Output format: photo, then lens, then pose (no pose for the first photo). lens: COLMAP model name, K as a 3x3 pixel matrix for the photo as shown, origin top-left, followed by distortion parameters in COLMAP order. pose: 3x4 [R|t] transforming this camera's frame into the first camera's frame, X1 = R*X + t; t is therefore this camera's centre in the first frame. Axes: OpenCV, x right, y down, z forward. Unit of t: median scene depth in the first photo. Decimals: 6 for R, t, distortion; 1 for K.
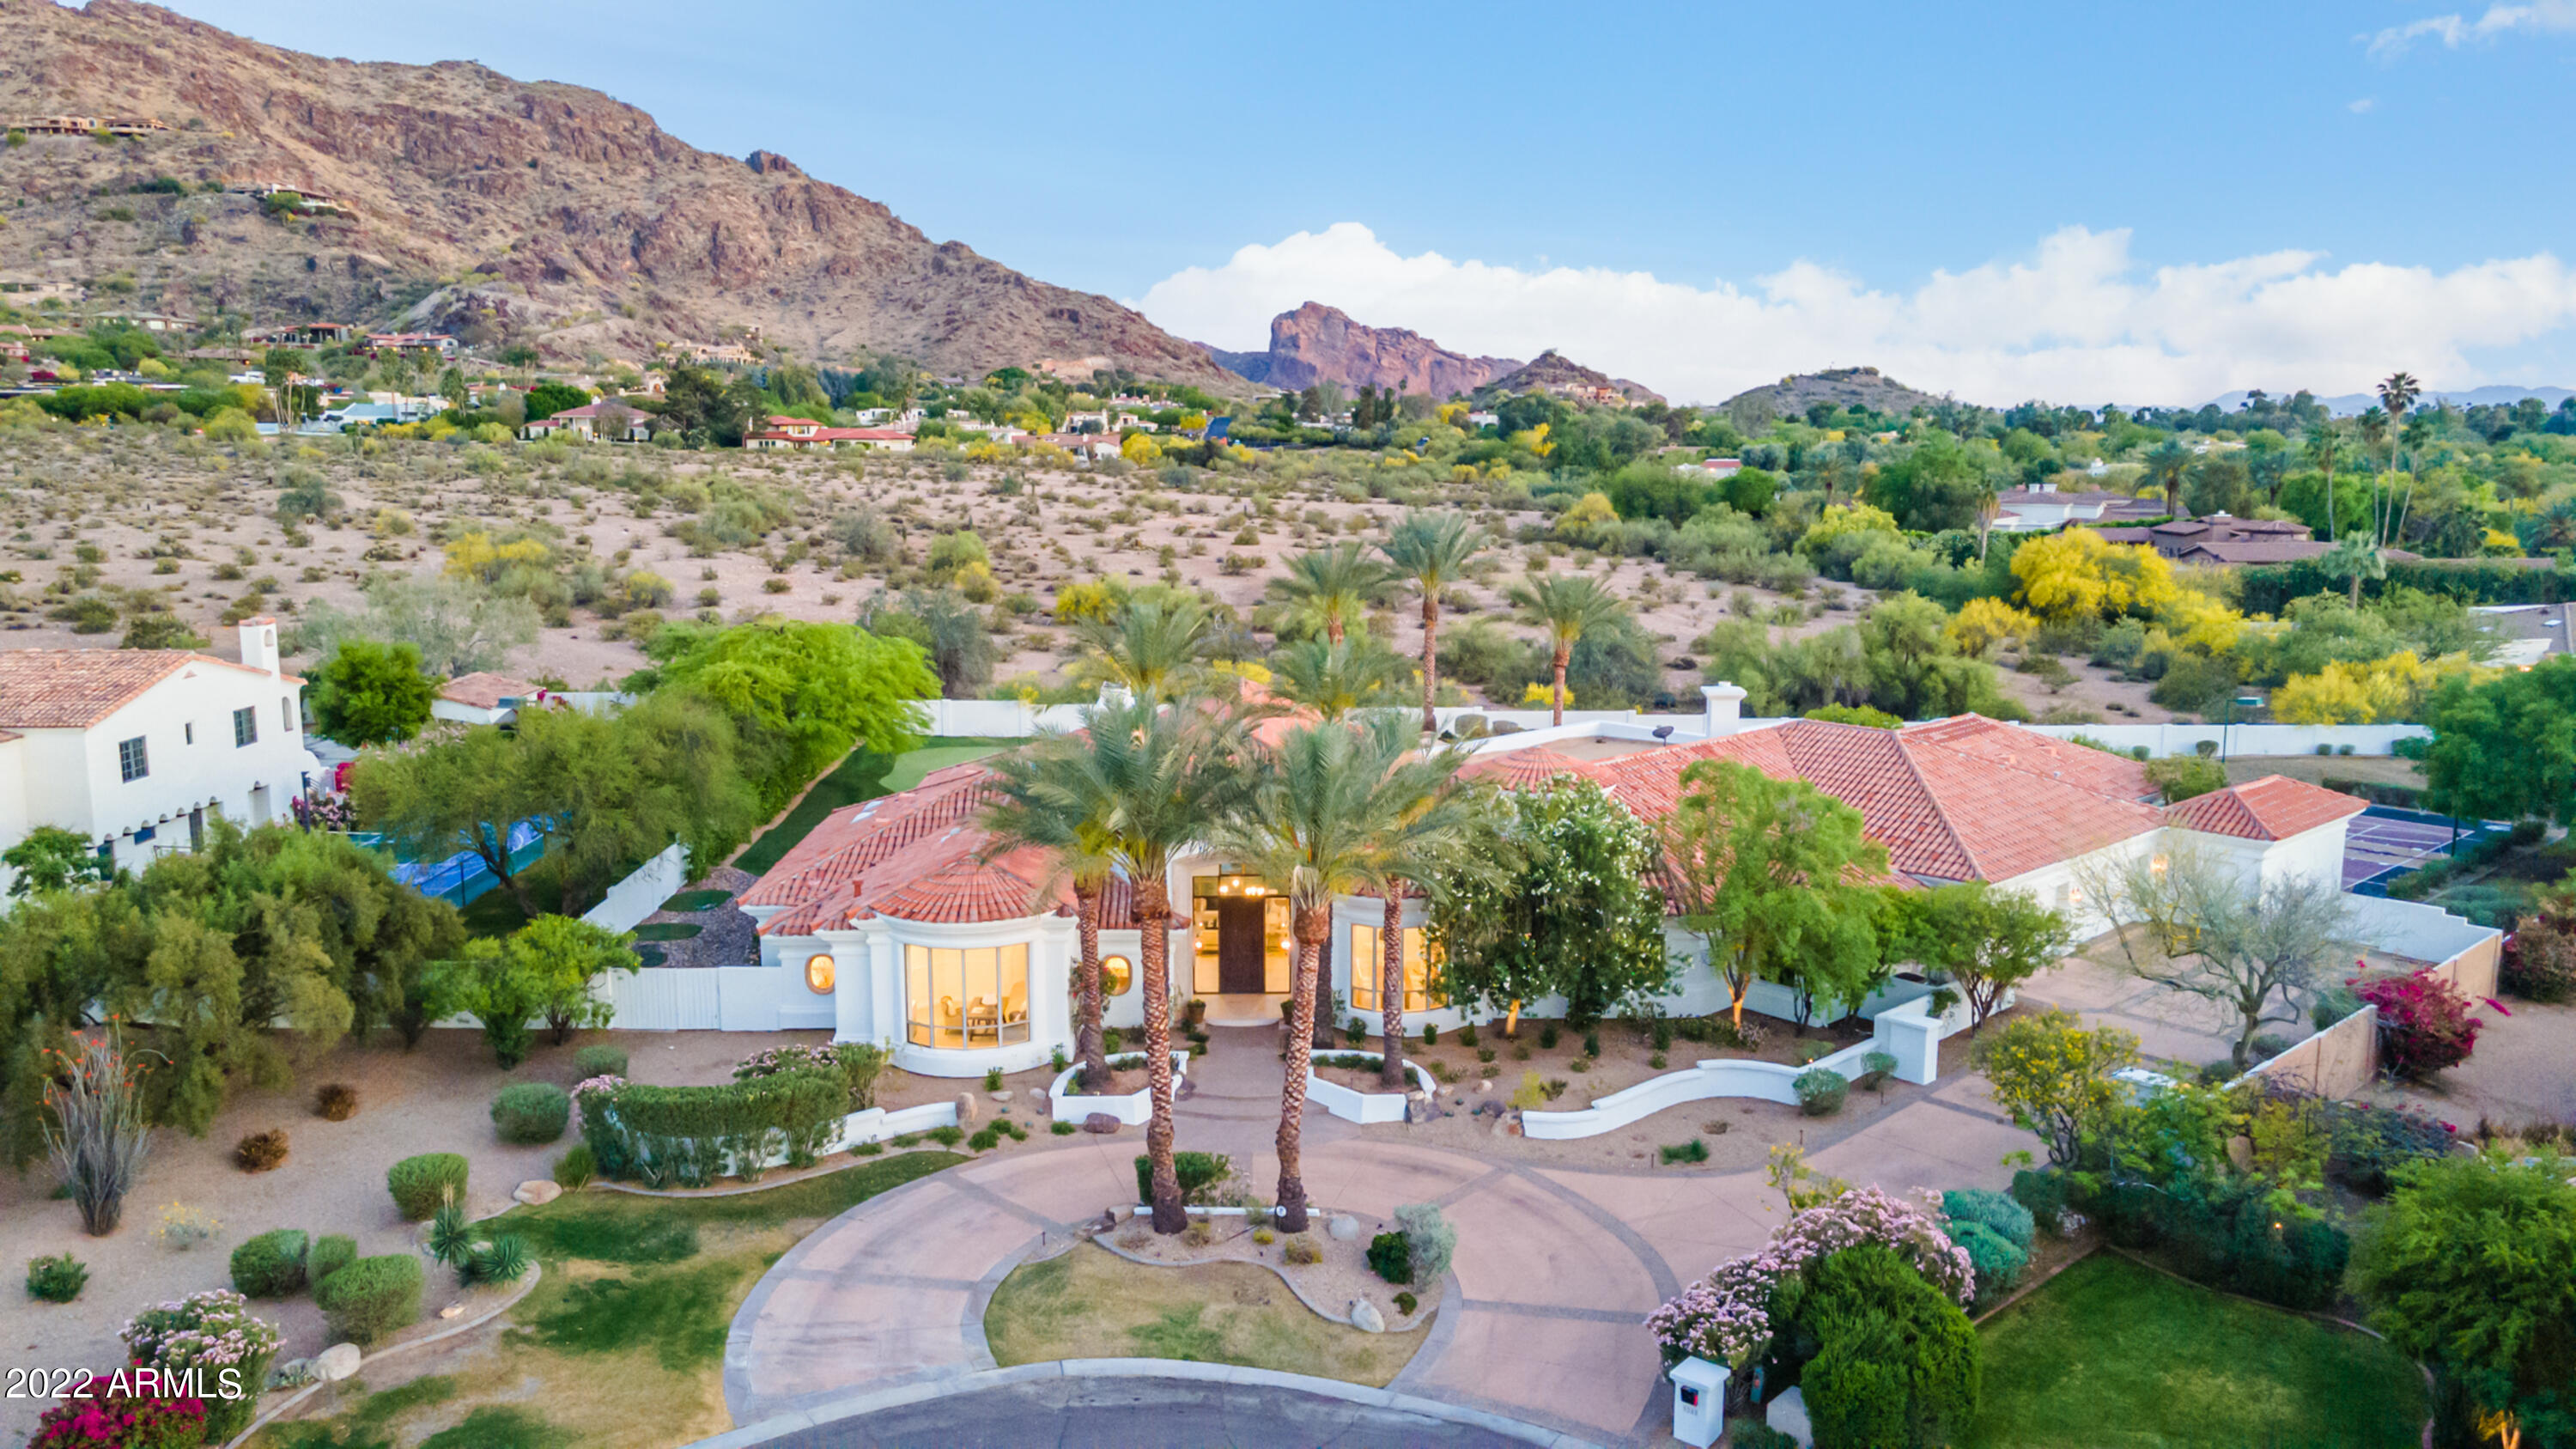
lens RADIAL K [[1880.1, 0, 1288.0], [0, 1880.1, 724.5], [0, 0, 1]] dist [0.015113, 0.055934]
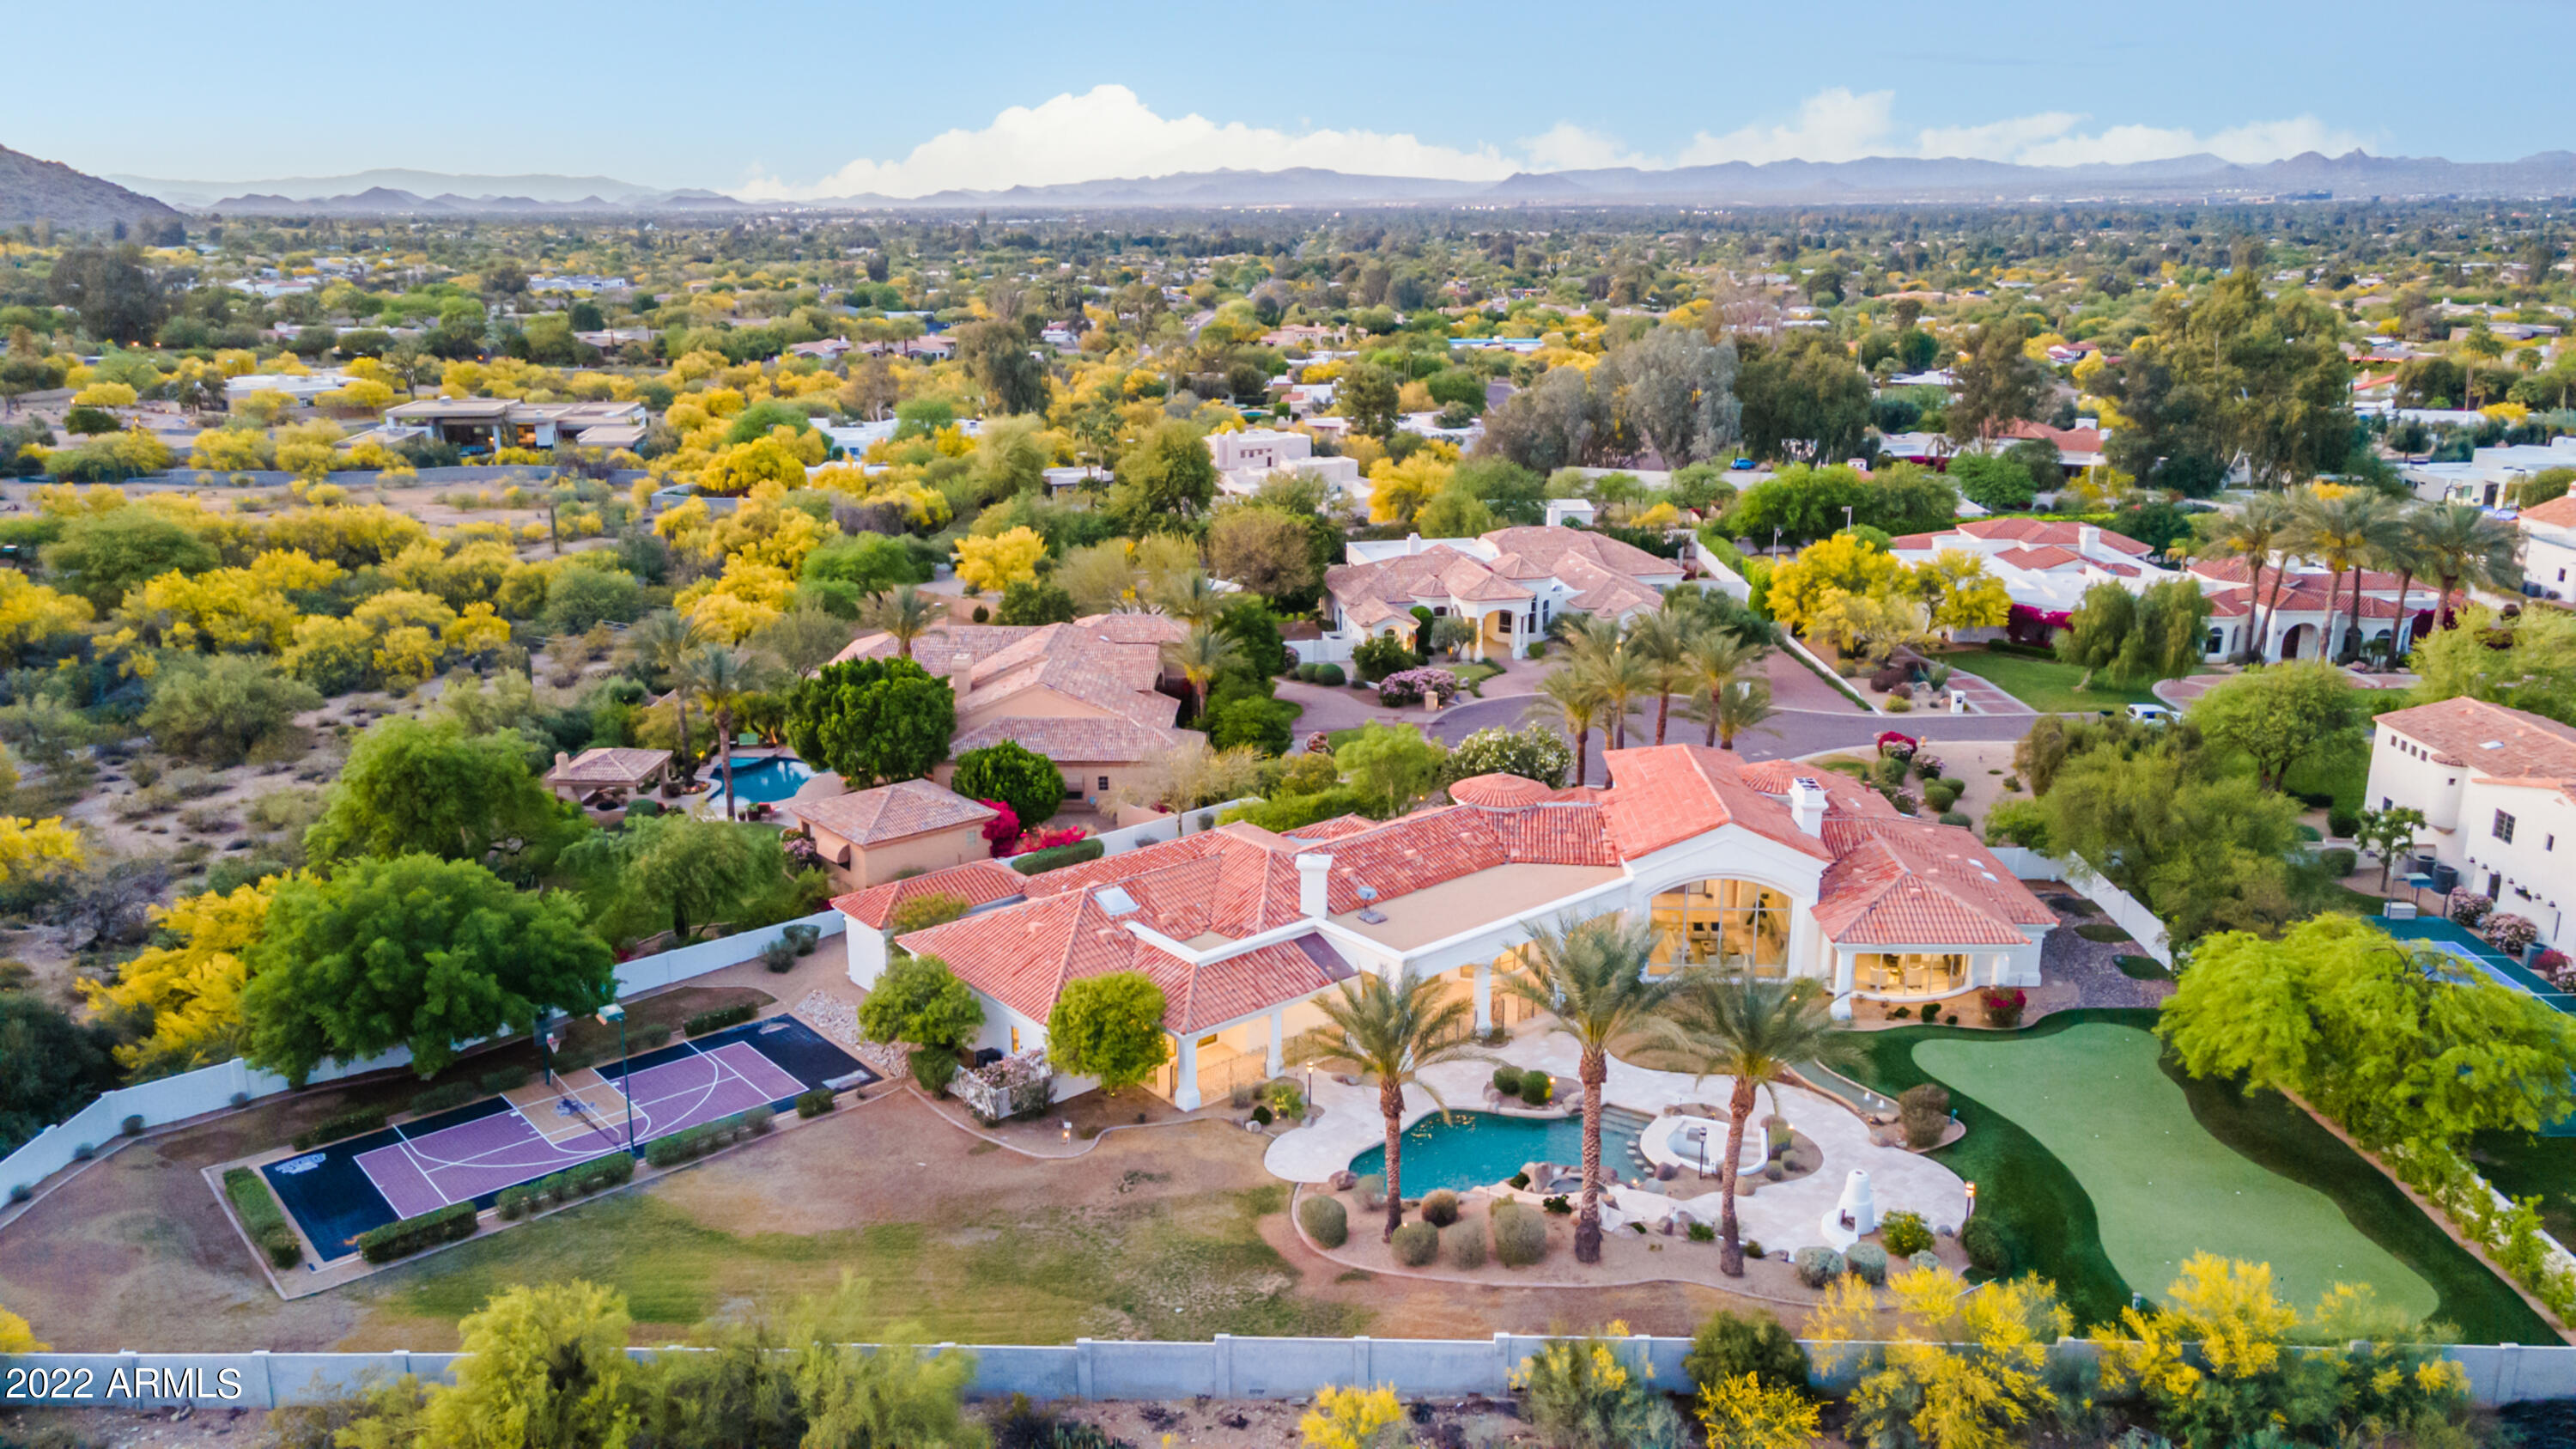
lens RADIAL K [[1880.1, 0, 1288.0], [0, 1880.1, 724.5], [0, 0, 1]] dist [0.015113, 0.055934]
pose [[-0.998771, -0.012817, 0.047879, 0.106165], [0.008023, 0.911444, 0.411346, -0.299030], [-0.048912, 0.411225, -0.910221, 1.076218]]
